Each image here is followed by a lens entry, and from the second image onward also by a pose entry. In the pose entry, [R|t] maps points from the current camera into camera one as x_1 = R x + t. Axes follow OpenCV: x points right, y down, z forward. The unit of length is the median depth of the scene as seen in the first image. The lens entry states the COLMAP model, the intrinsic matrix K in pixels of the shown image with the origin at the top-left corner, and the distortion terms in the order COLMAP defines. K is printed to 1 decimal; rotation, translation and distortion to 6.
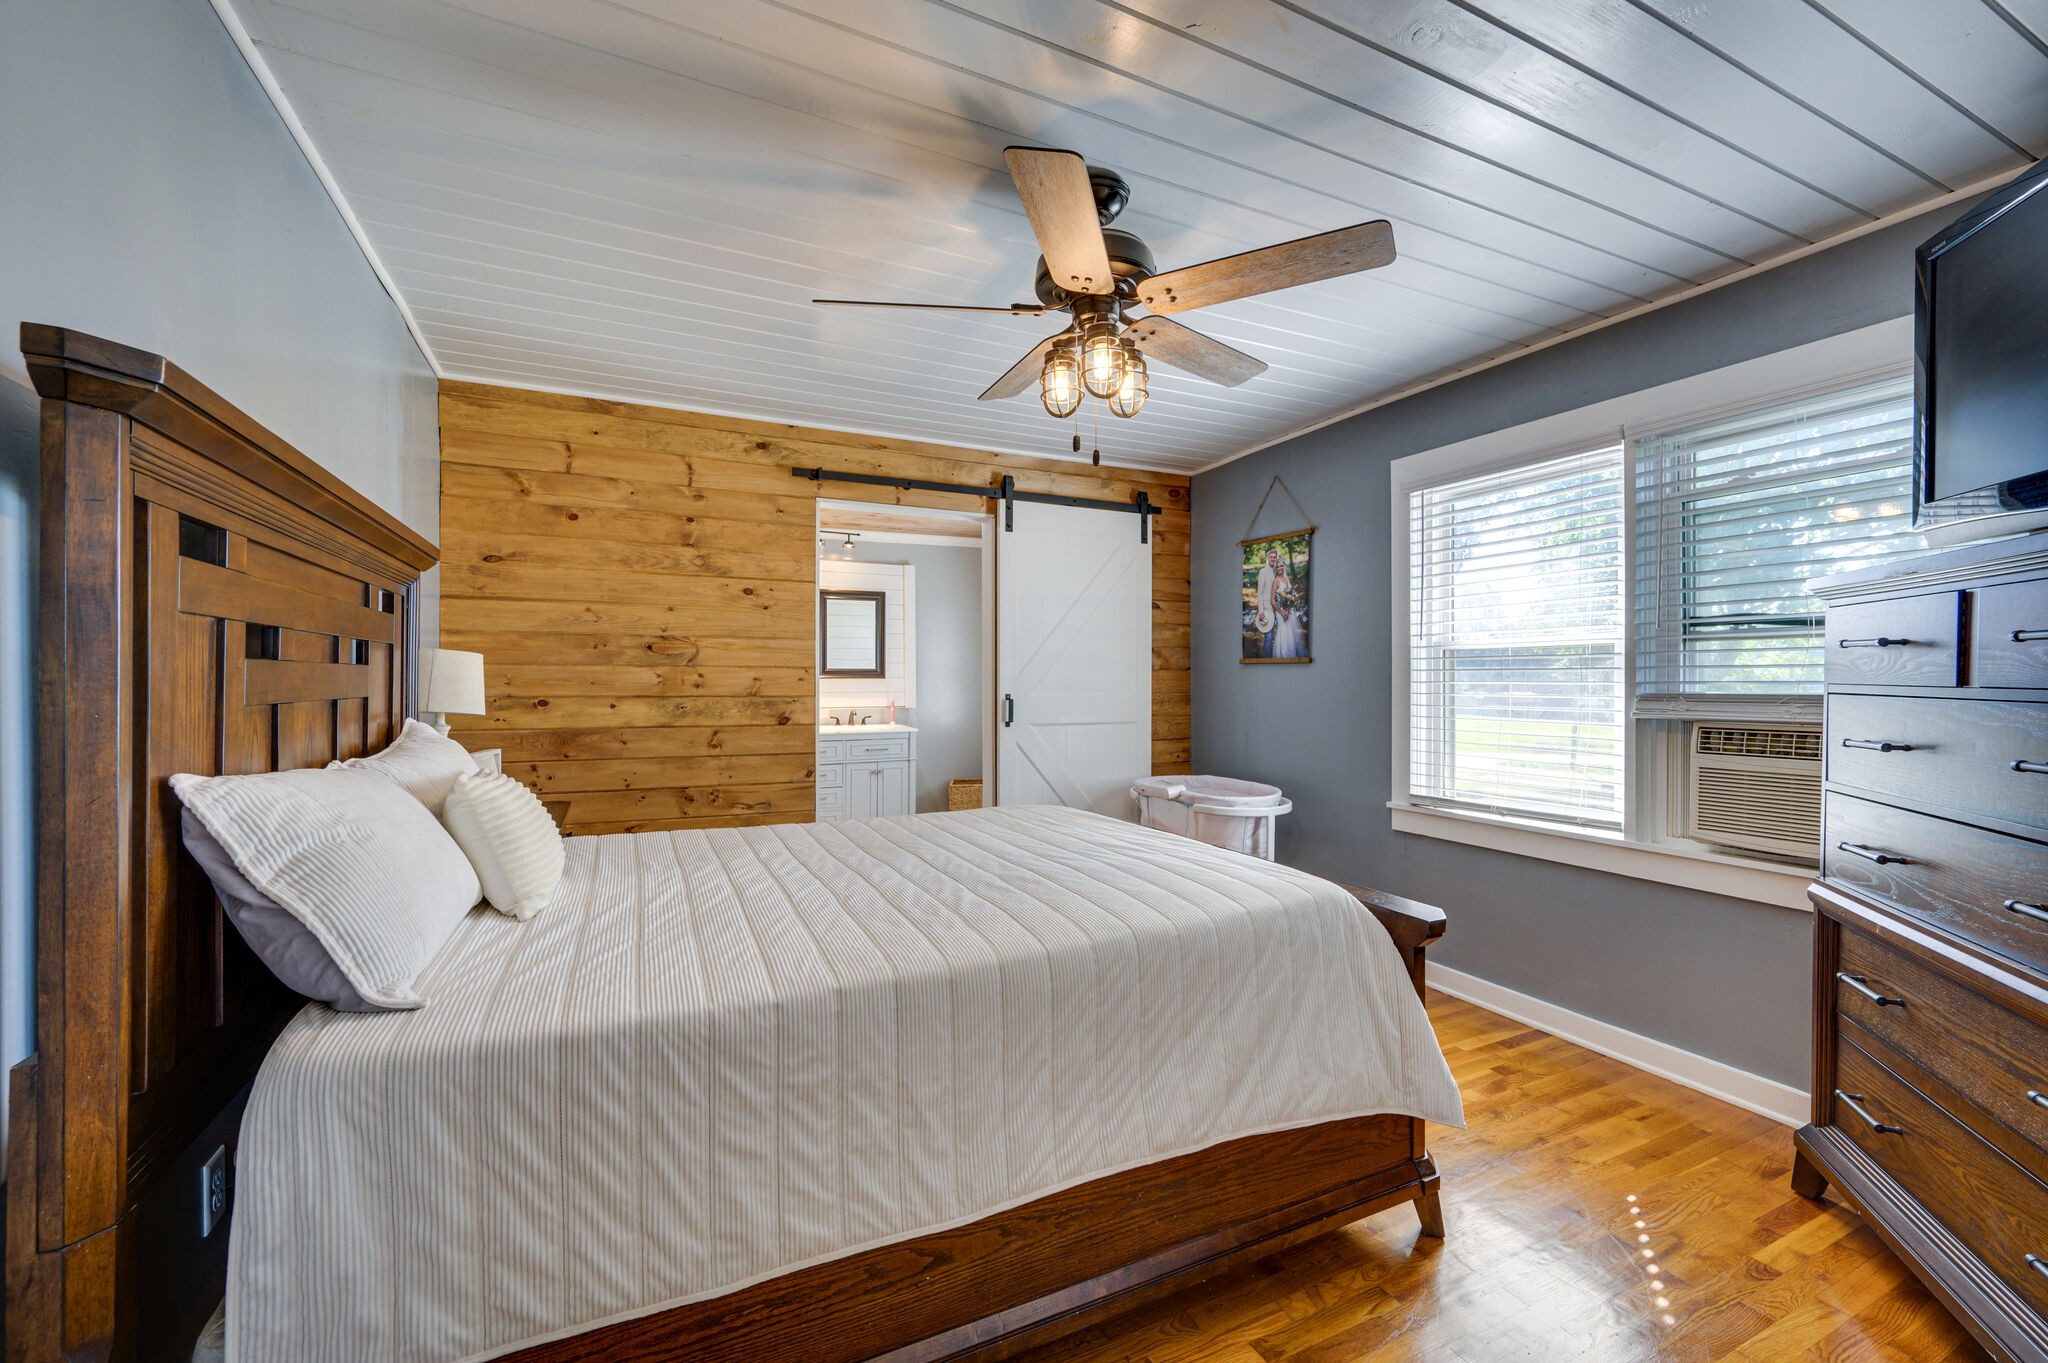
lens RADIAL K [[841.6, 0, 1029.7], [0, 841.6, 684.8], [0, 0, 1]] dist [-0.001609, -0.000067]
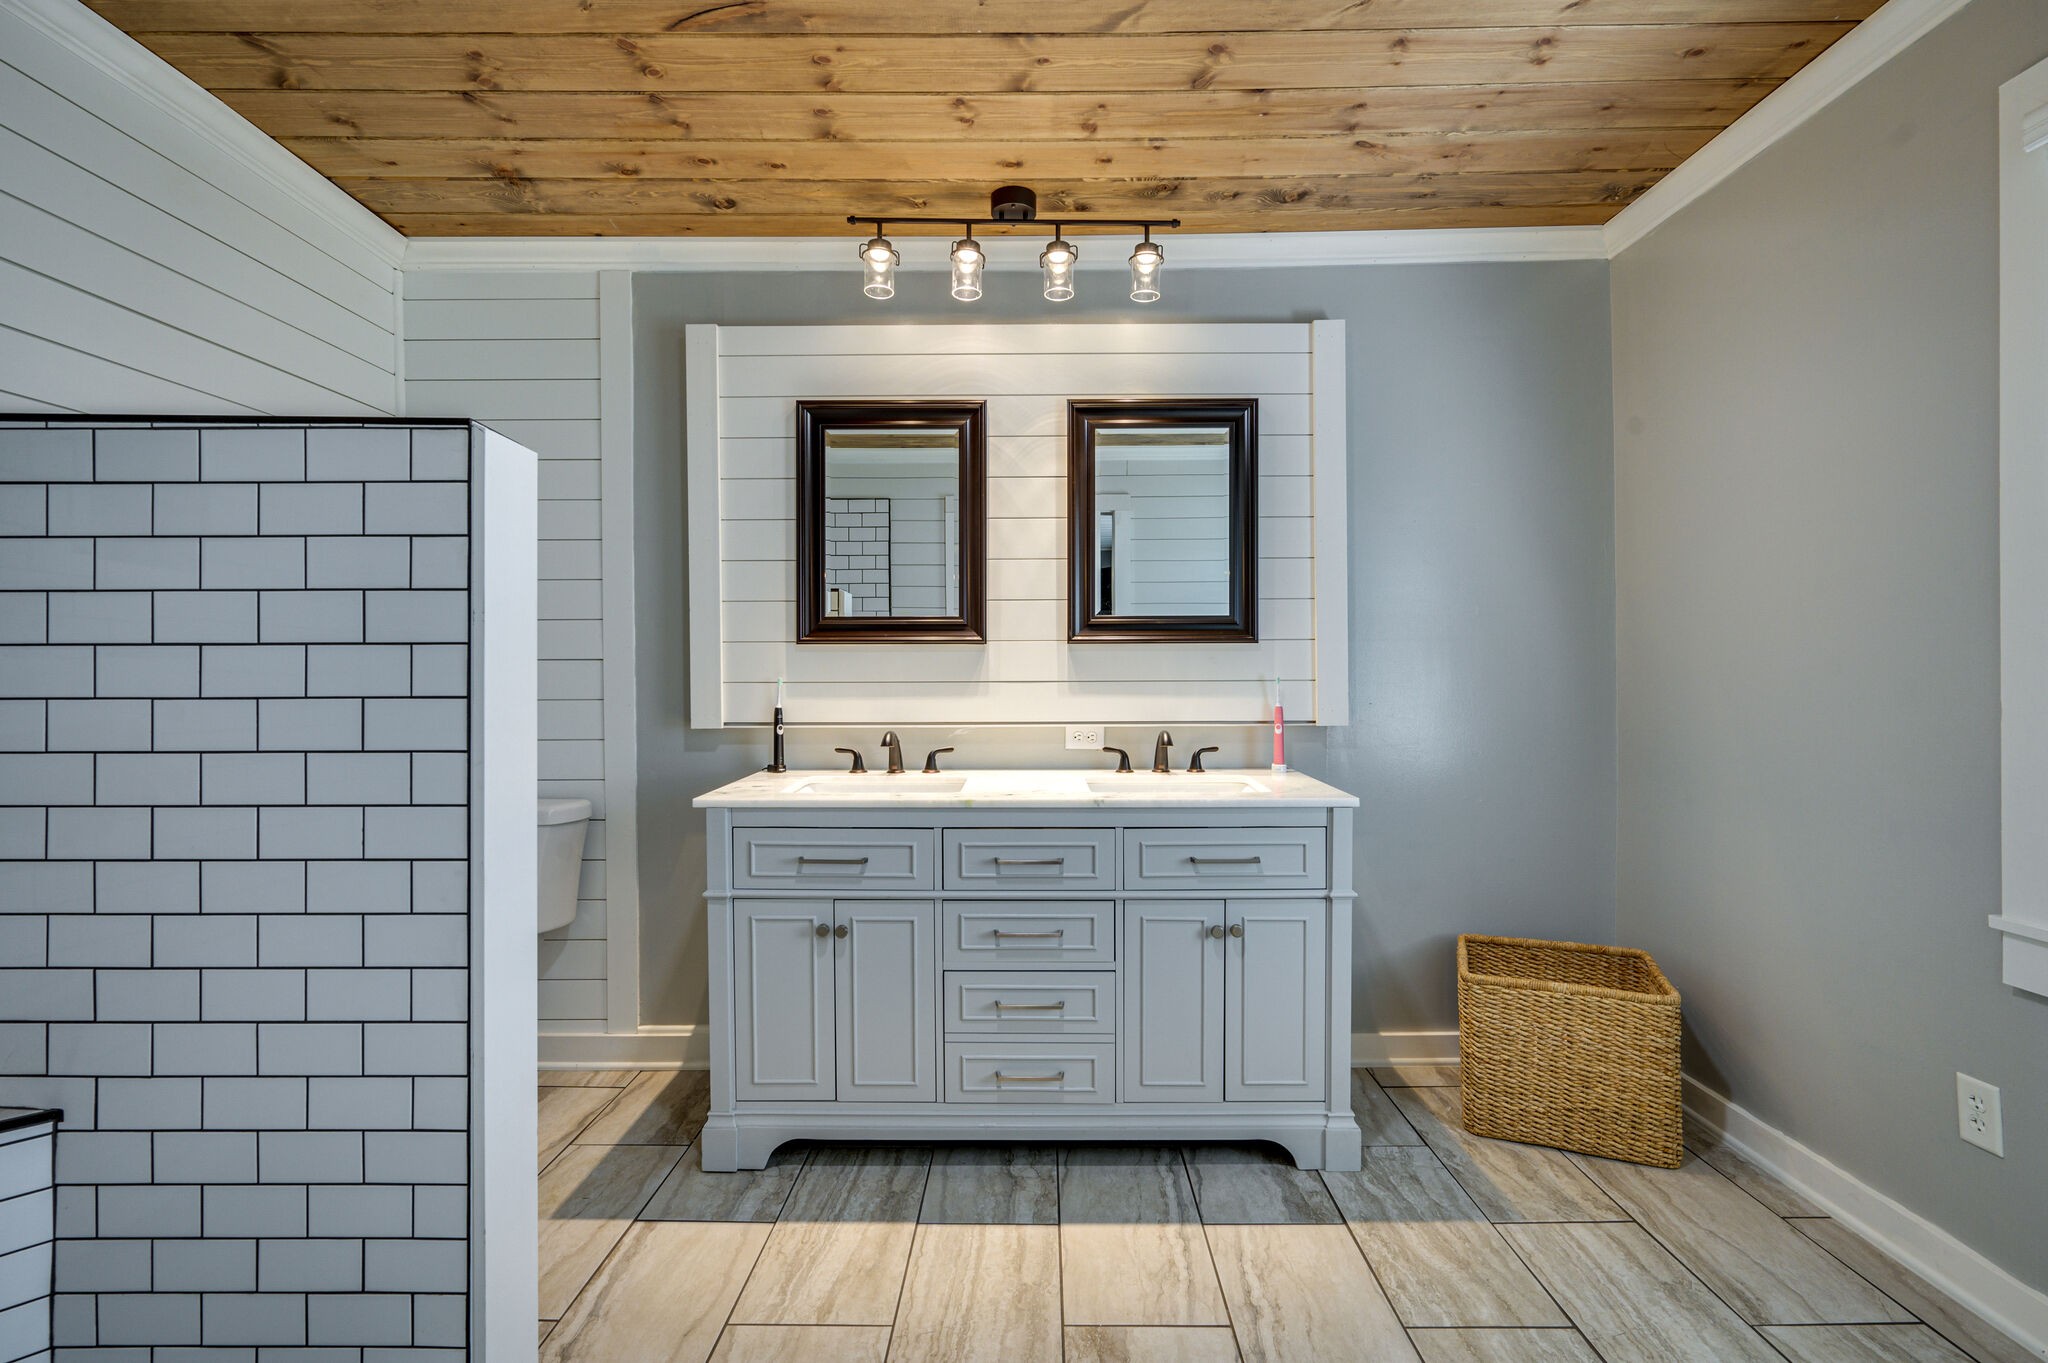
lens RADIAL K [[902.6, 0, 1024.5], [0, 902.6, 677.4], [0, 0, 1]] dist [-0.002541, -0.000163]
pose [[0.896543, -0.003584, -0.442942, -0.090767], [0.002230, 0.999991, -0.003578, 0.008641], [0.442951, 0.002220, 0.896543, 0.614281]]
